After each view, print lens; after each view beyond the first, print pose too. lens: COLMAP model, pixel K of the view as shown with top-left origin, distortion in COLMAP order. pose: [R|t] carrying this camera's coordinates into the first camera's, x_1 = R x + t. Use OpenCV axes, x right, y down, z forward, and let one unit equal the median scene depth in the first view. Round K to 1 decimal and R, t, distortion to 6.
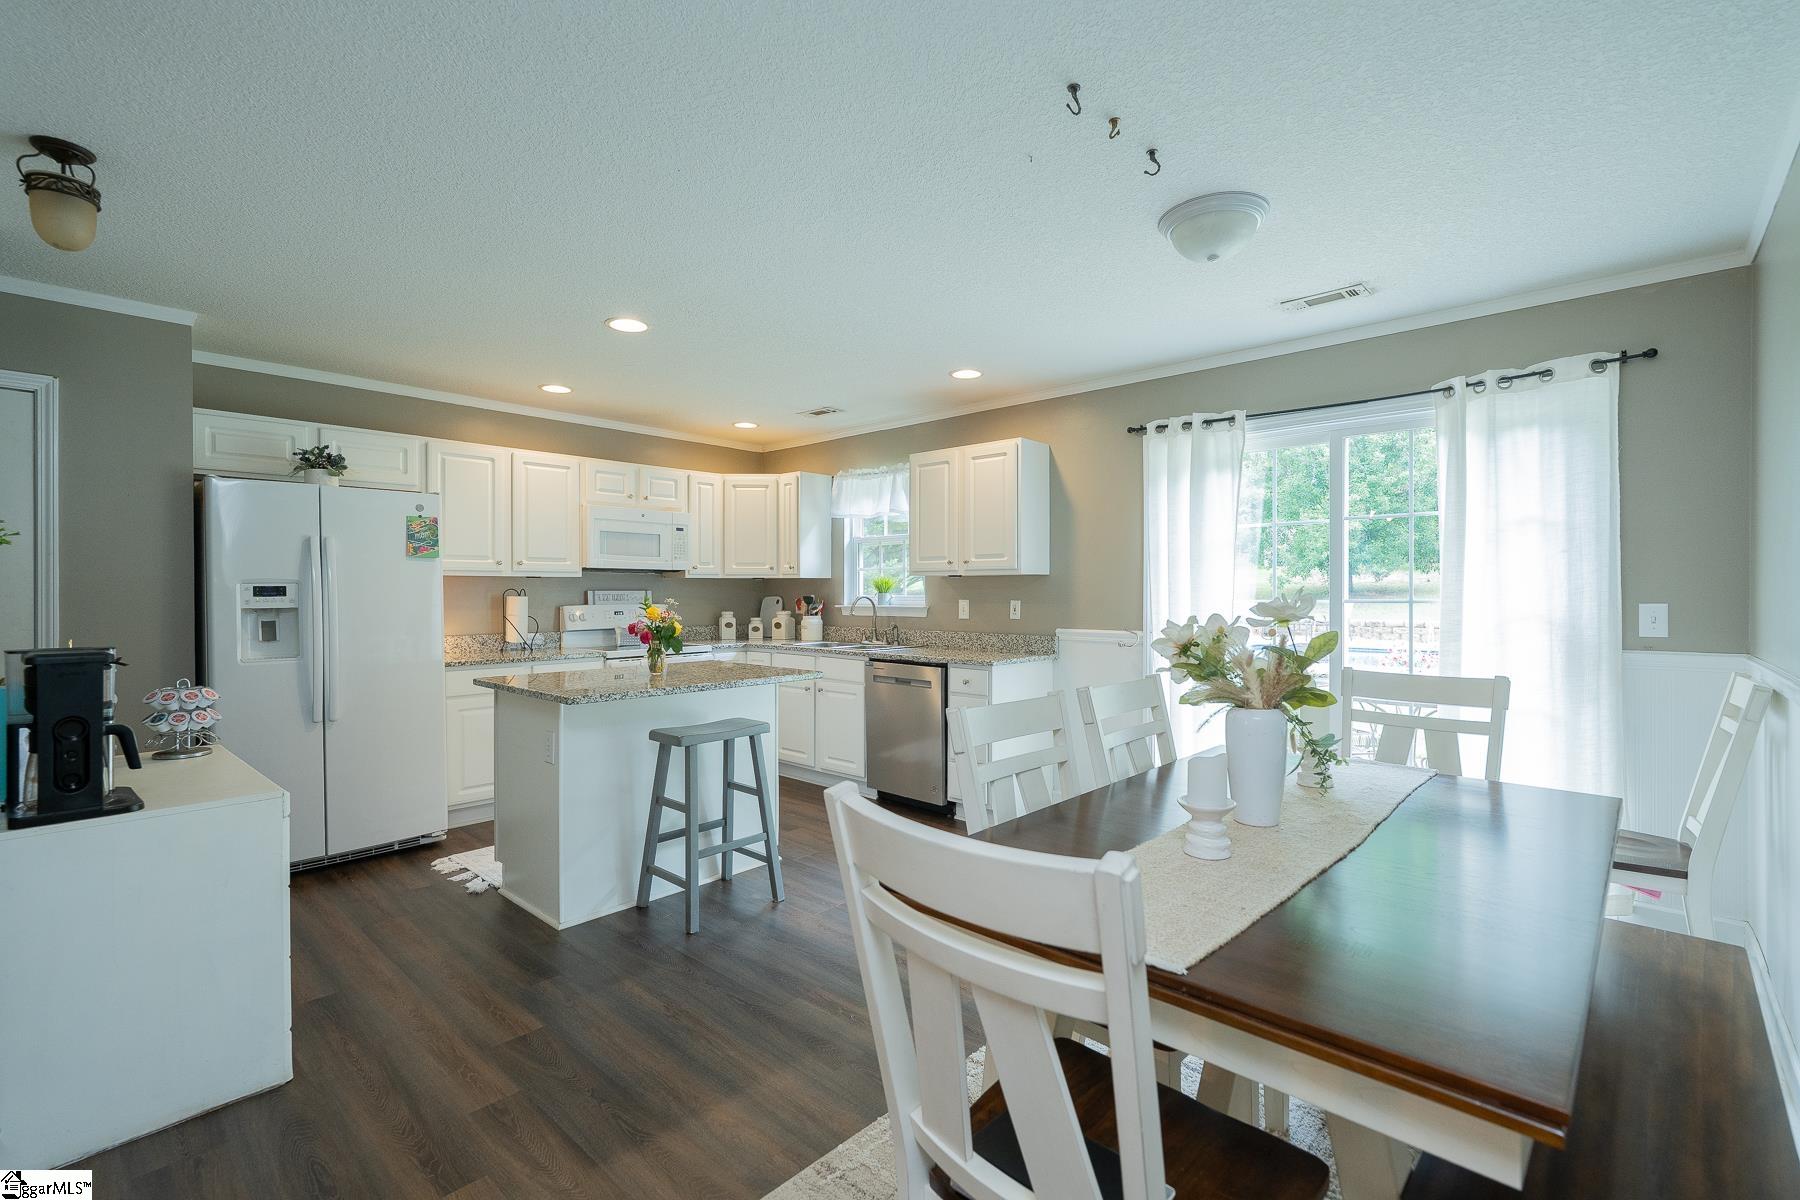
lens RADIAL K [[804.1, 0, 904.2], [0, 804.1, 596.4], [0, 0, 1]] dist [0.002489, -0.000548]
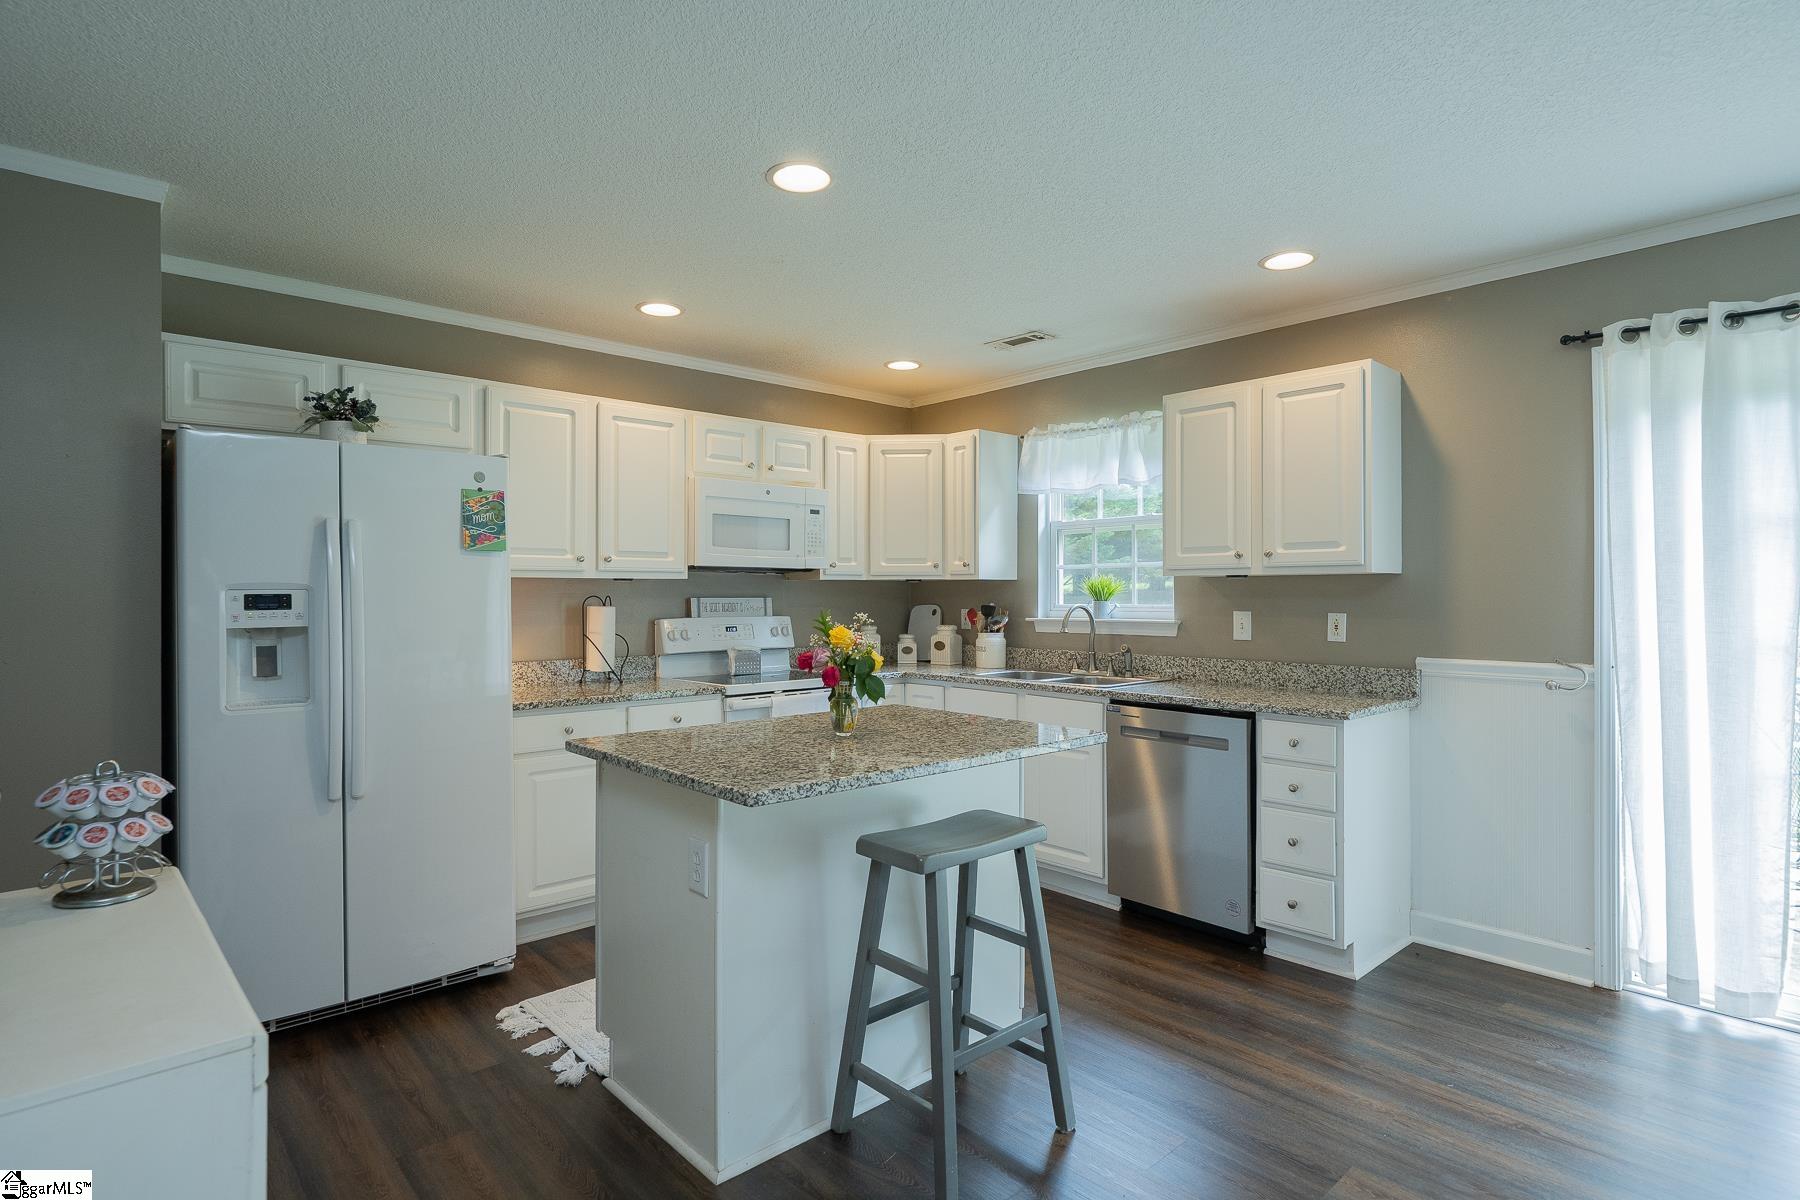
lens RADIAL K [[934.3, 0, 893.8], [0, 934.3, 591.2], [0, 0, 1]] dist [-0.002861, 0.004733]
pose [[0.995112, -0.001037, -0.098746, -0.159187], [0.000094, 0.999954, -0.009554, -0.006303], [0.098752, 0.009498, 0.995067, 0.227744]]
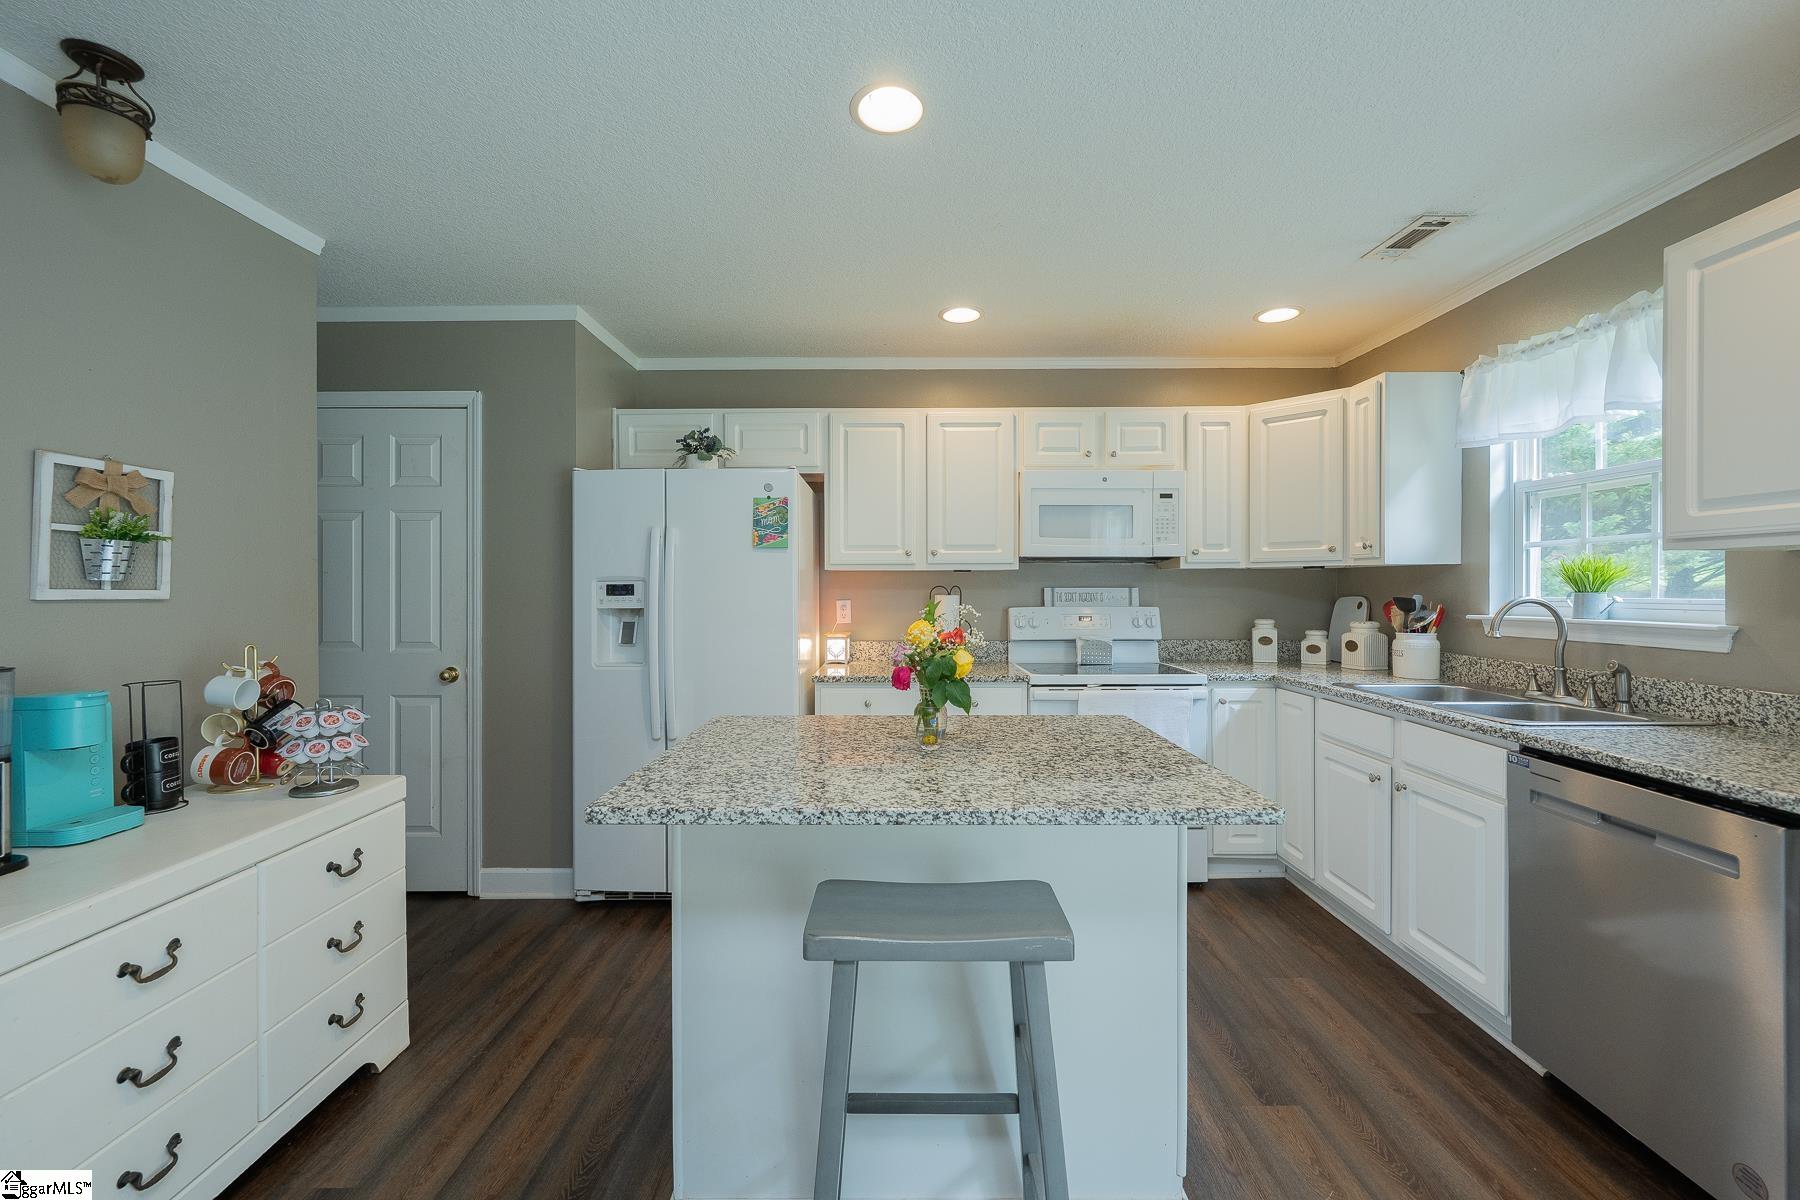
lens RADIAL K [[728.4, 0, 883.1], [0, 728.4, 590.7], [0, 0, 1]] dist [-0.005185, 0.000675]
pose [[0.661972, 0.002259, -0.749525, 0.022817], [-0.002846, 0.999996, 0.000501, -0.005362], [0.749523, 0.001802, 0.661976, 0.531062]]
